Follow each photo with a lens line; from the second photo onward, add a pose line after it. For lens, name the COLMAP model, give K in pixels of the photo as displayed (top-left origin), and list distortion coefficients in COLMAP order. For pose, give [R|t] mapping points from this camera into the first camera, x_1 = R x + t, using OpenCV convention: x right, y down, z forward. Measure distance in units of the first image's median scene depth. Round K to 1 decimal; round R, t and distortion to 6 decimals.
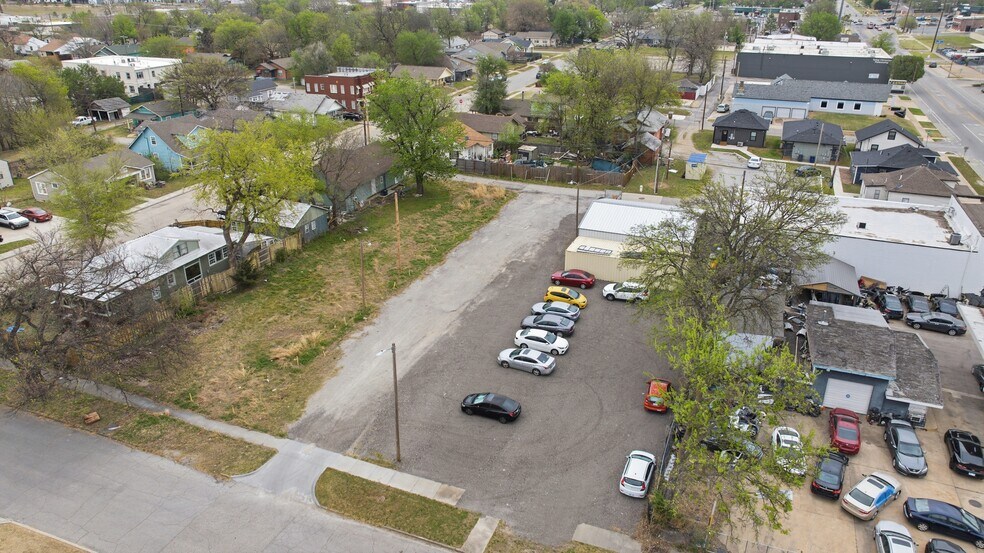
lens RADIAL K [[693.7, 0, 494.5], [0, 693.7, 278.6], [0, 0, 1]] dist [-0.056366, 0.078862]
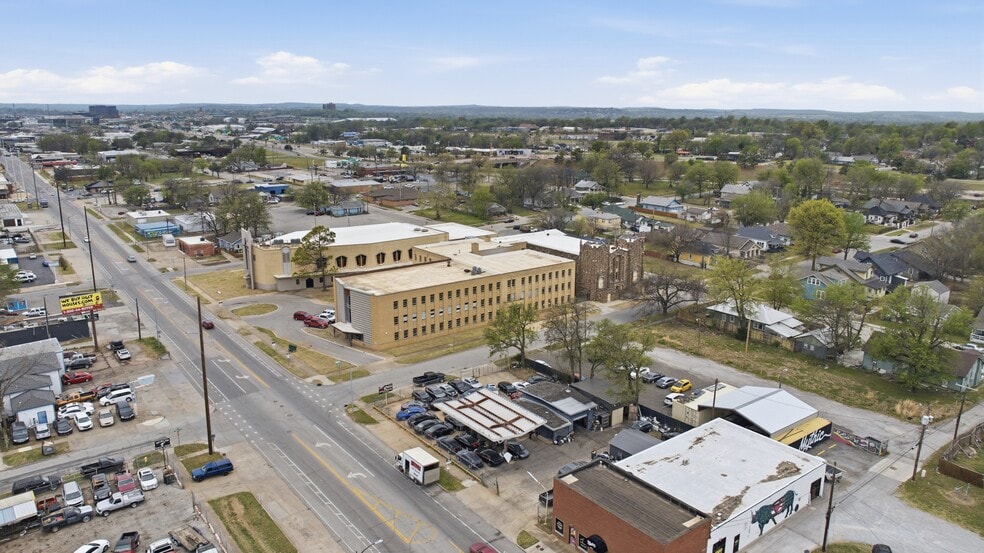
lens RADIAL K [[692.0, 0, 495.4], [0, 692.0, 273.7], [0, 0, 1]] dist [-0.016107, 0.001273]
pose [[-0.505277, 0.196954, -0.840181, 0.784929], [-0.353598, 0.840869, 0.409766, -0.341164], [0.787187, 0.504131, -0.355230, 0.499237]]
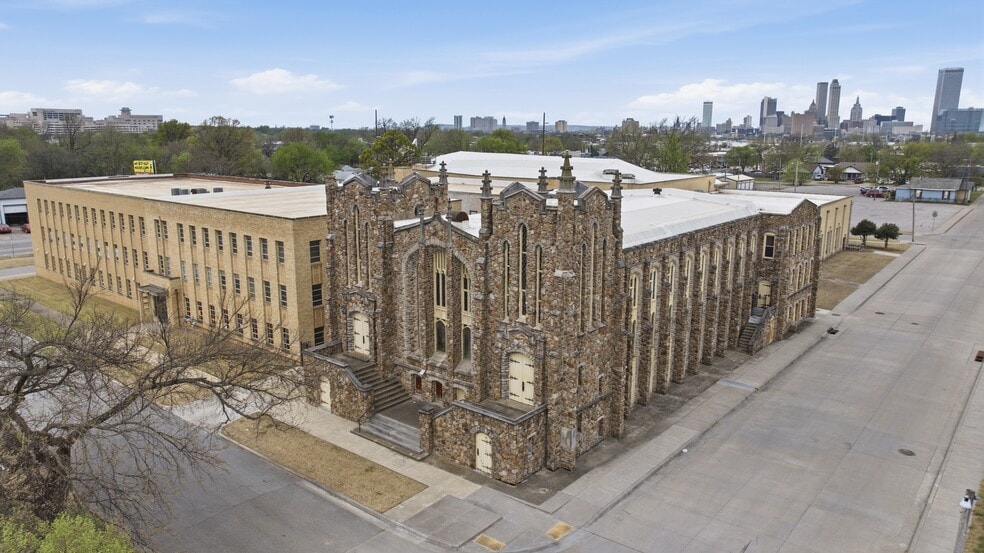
lens RADIAL K [[692.0, 0, 495.4], [0, 692.0, 273.7], [0, 0, 1]] dist [-0.016107, 0.001273]
pose [[-0.954988, -0.064995, 0.289437, -0.409938], [0.115195, 0.817878, 0.563743, -0.096097], [-0.273365, 0.571709, -0.773577, 0.432052]]
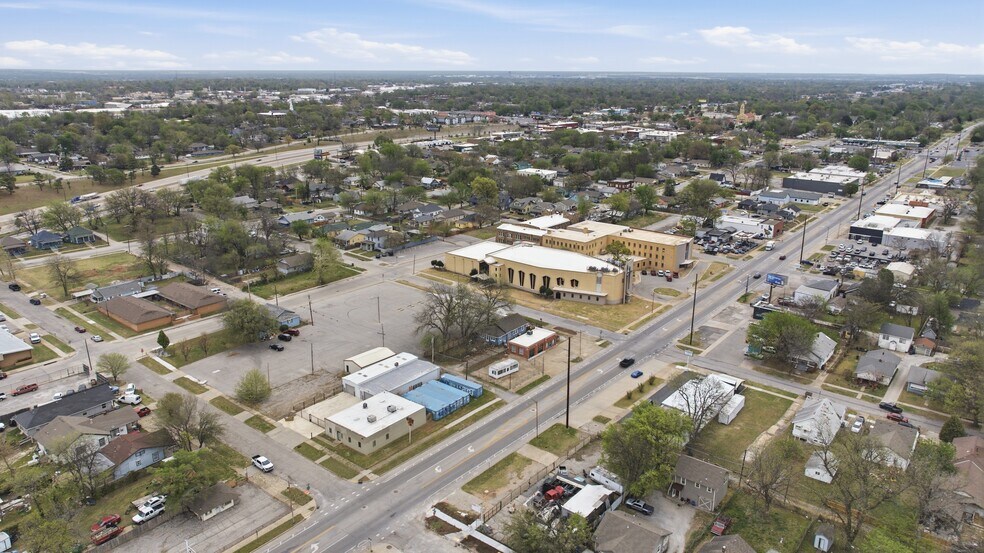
lens RADIAL K [[692.0, 0, 495.4], [0, 692.0, 273.7], [0, 0, 1]] dist [-0.016107, 0.001273]
pose [[0.958825, 0.085568, -0.270800, 0.110054], [-0.118935, 0.986870, -0.109279, 0.500299], [0.257894, 0.136987, 0.956413, -1.981623]]
